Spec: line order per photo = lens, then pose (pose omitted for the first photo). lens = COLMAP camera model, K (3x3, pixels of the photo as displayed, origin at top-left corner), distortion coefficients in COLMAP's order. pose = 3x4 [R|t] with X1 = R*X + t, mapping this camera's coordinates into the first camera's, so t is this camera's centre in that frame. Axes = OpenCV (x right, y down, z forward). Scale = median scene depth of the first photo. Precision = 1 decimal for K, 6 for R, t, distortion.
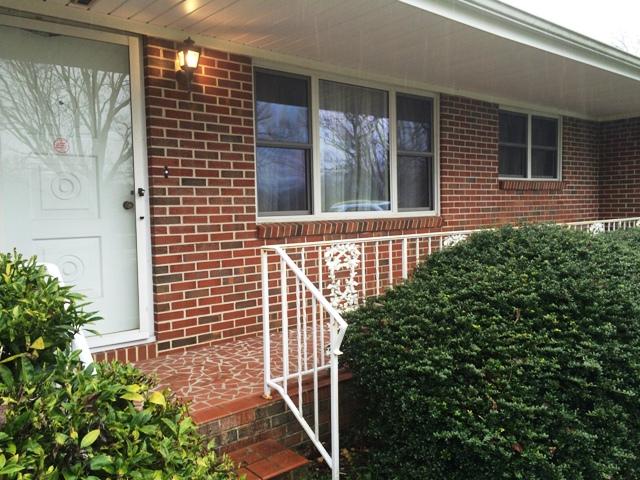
lens RADIAL K [[543.9, 0, 322.3], [0, 543.9, 239.7], [0, 0, 1]] dist [0.055621, -0.076920]
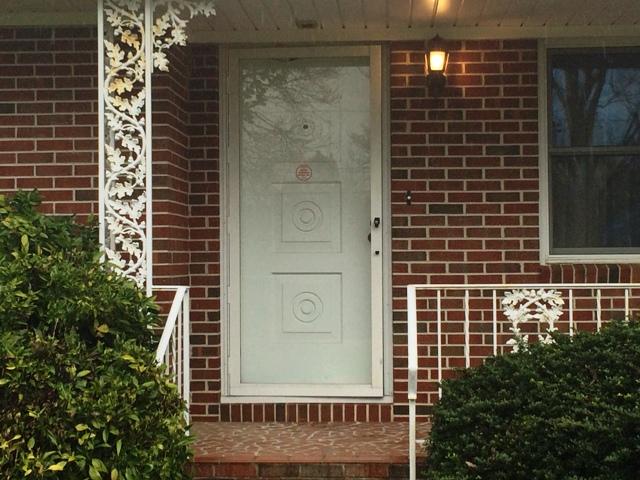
lens RADIAL K [[1213.4, 0, 319.1], [0, 1213.4, 239.6], [0, 0, 1]] dist [-0.037506, 0.000000]
pose [[0.714443, 0.008161, -0.699646, 0.896439], [-0.049904, 0.997980, -0.039319, 0.018013], [0.697912, 0.063006, 0.713407, -0.396907]]
